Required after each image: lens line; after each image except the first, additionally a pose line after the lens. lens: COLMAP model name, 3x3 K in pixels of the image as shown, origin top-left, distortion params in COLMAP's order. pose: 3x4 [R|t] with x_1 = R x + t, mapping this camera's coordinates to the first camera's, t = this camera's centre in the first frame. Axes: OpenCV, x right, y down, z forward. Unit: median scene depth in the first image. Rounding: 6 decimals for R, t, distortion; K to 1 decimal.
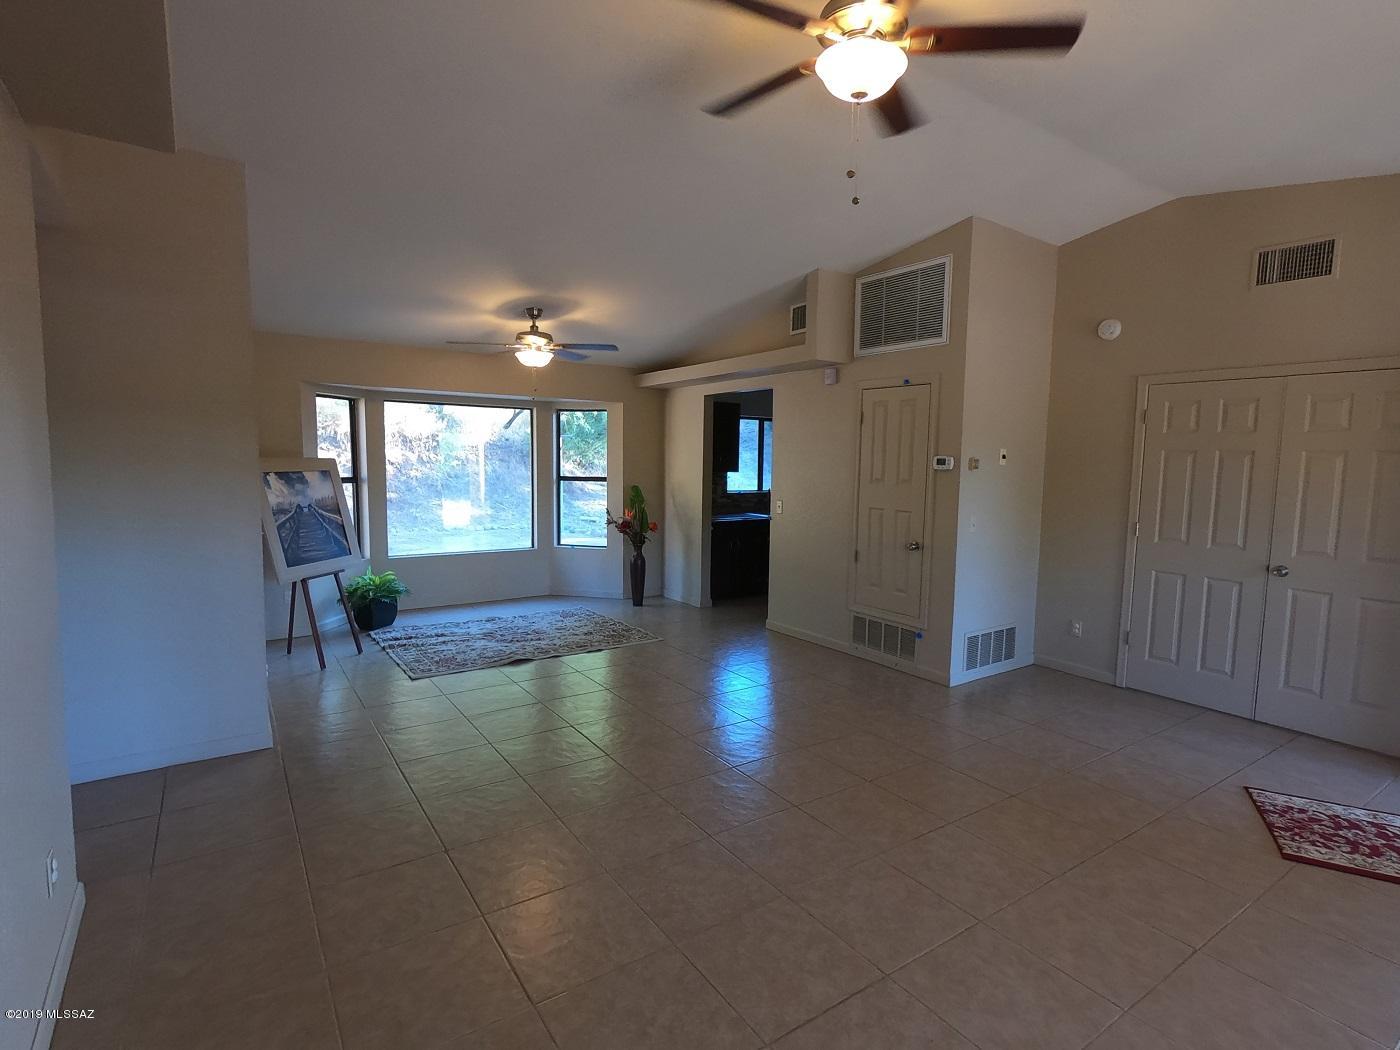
lens RADIAL K [[699.4, 0, 700.0], [0, 699.4, 525.0], [0, 0, 1]] dist [-0.001303, -0.000145]
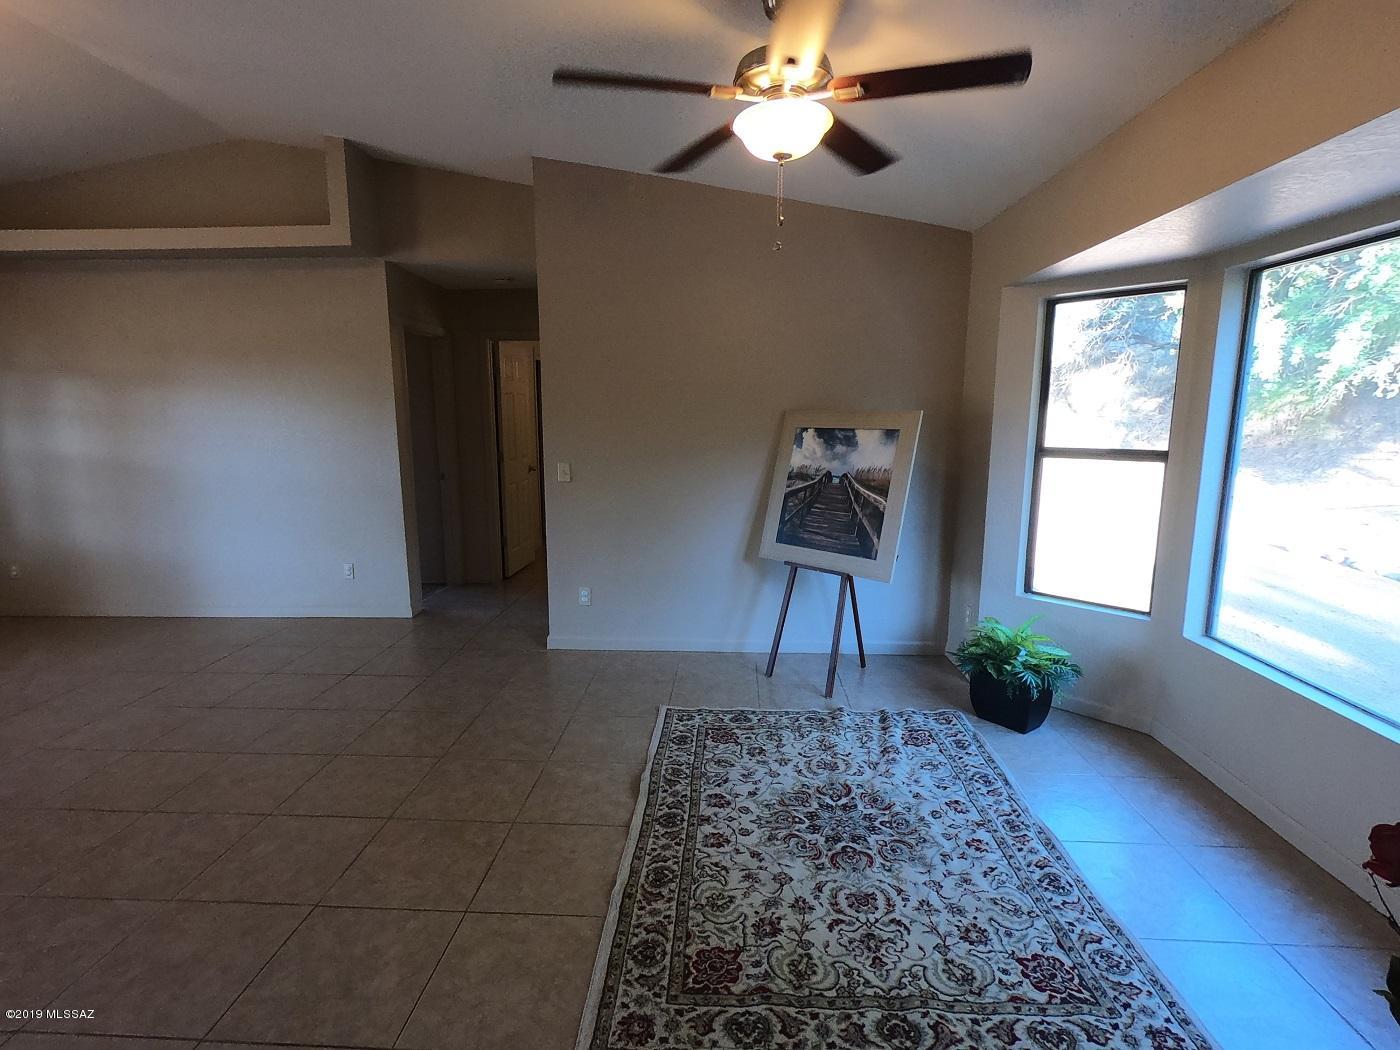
lens RADIAL K [[699.4, 0, 700.0], [0, 699.4, 525.0], [0, 0, 1]] dist [-0.001303, -0.000145]
pose [[-0.607829, 0.063911, -0.791492, 0.113828], [-0.121568, 0.977516, 0.172291, -0.085746], [0.784707, 0.200944, -0.586393, 1.331258]]
